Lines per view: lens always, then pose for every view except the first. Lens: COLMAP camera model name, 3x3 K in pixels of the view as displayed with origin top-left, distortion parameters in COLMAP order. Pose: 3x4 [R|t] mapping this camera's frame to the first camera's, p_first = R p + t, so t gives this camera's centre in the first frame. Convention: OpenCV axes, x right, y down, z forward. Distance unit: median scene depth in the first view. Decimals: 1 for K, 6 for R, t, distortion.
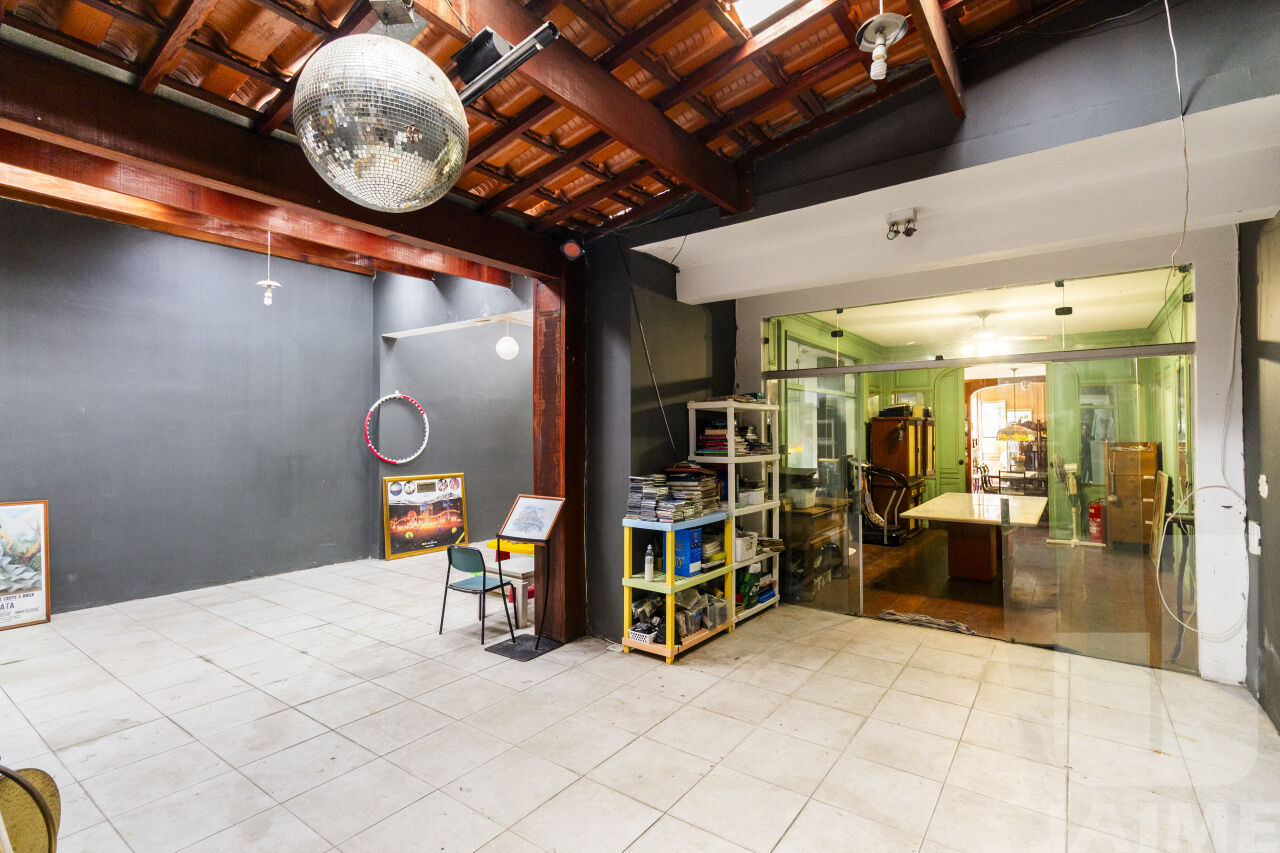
lens RADIAL K [[591.9, 0, 640.0], [0, 591.9, 426.5], [0, 0, 1]] dist [-0.002004, -0.000589]
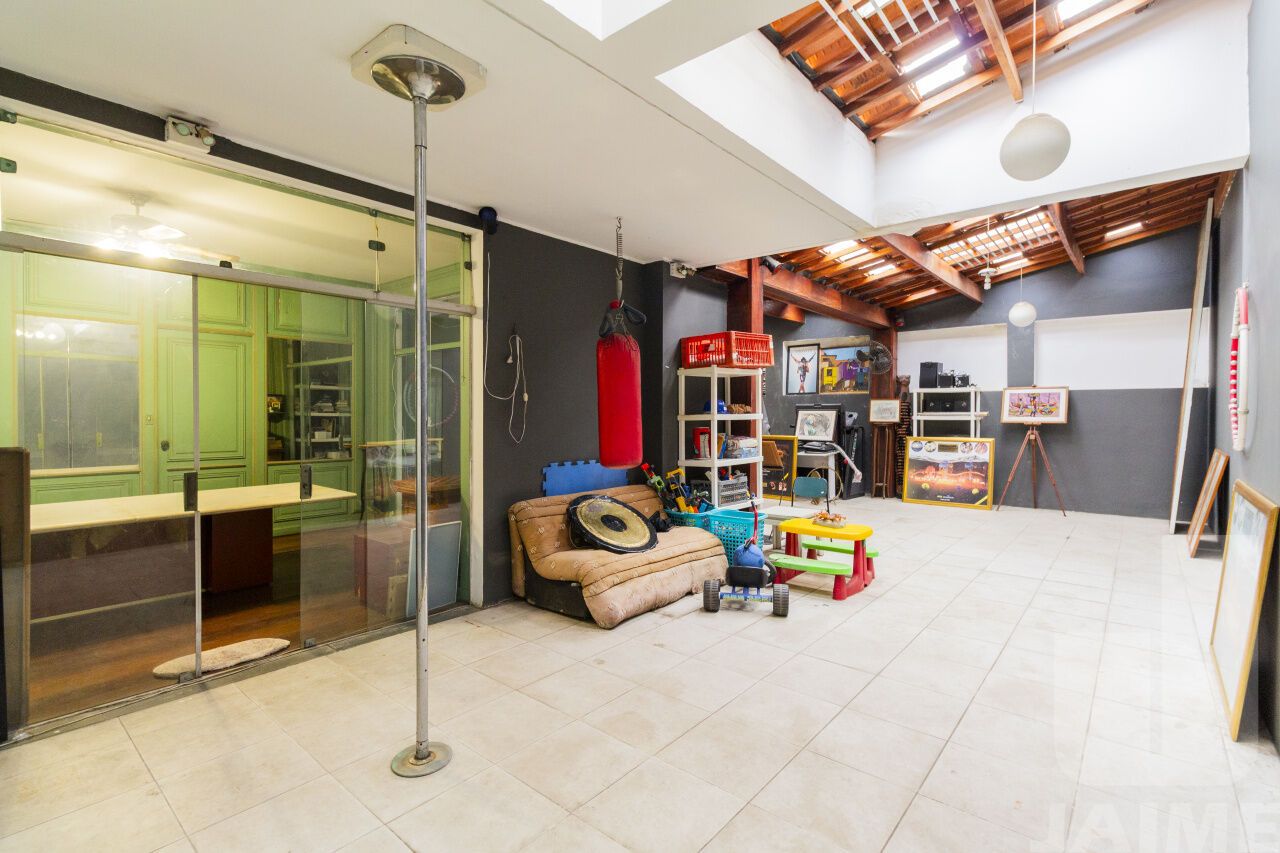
lens RADIAL K [[591.9, 0, 640.0], [0, 591.9, 426.5], [0, 0, 1]] dist [-0.002004, -0.000589]
pose [[-0.996619, -0.004594, 0.082033, -0.019195], [-0.003656, 0.999926, 0.011580, 0.074843], [-0.082080, 0.011241, -0.996562, 2.587940]]
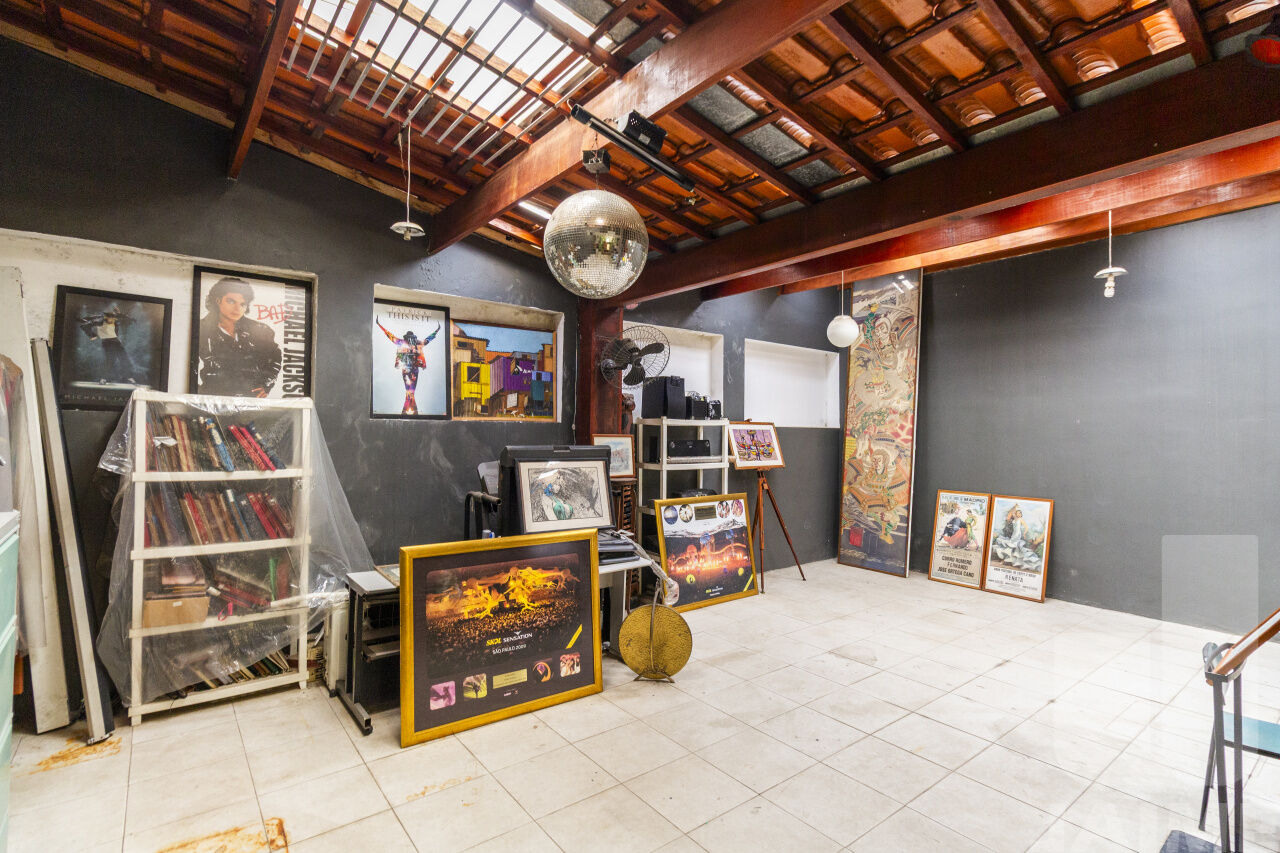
lens RADIAL K [[620.3, 0, 659.8], [0, 620.3, 422.2], [0, 0, 1]] dist [0.002519, -0.000082]
pose [[-0.269281, -0.016750, -0.962916, 0.466982], [0.002577, 0.999833, -0.018112, -0.010172], [0.963058, -0.007359, -0.269193, 0.696439]]
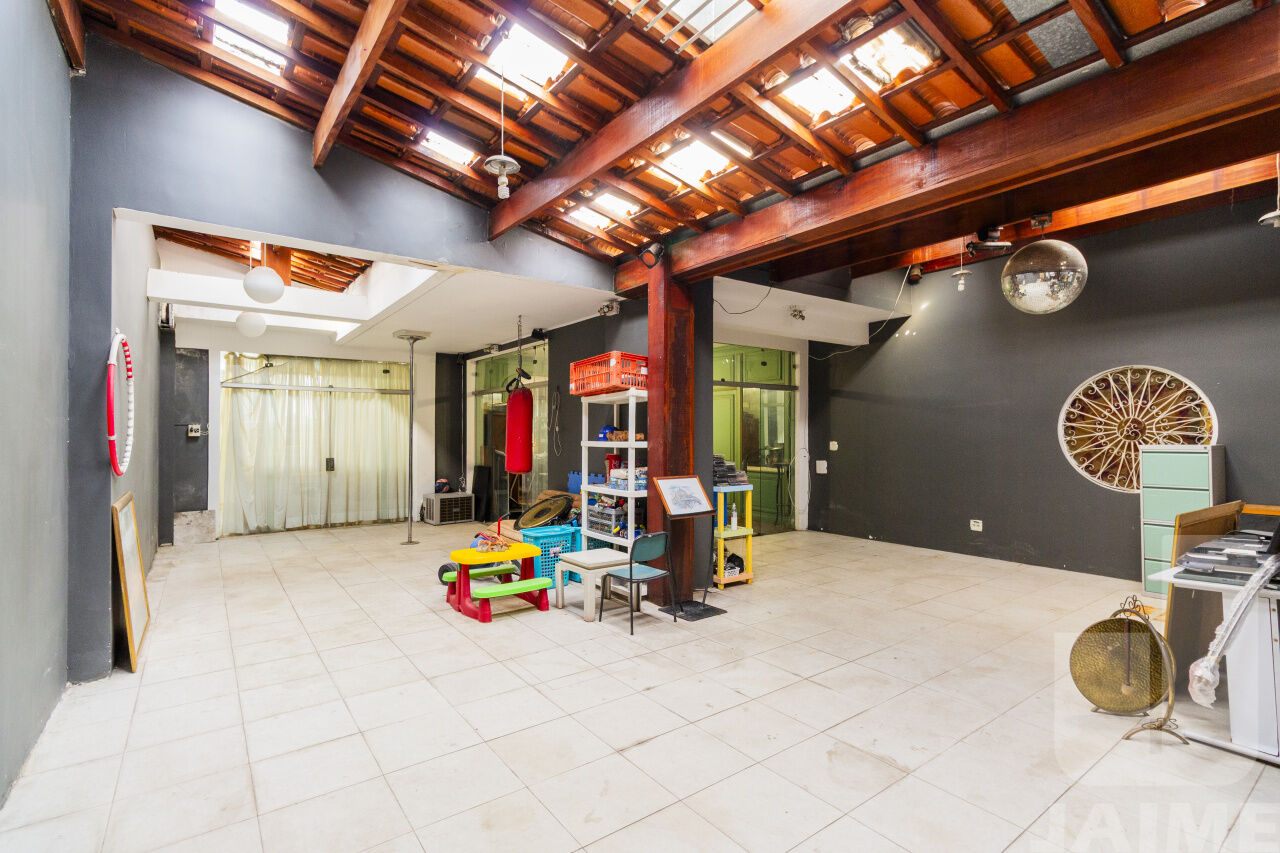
lens RADIAL K [[605.3, 0, 658.5], [0, 605.3, 431.2], [0, 0, 1]] dist [0.000096, -0.000060]
pose [[0.294219, 0.001956, 0.955736, -1.342843], [-0.015735, 0.999872, 0.002798, 0.033855], [-0.955609, -0.015862, 0.294212, 0.753765]]
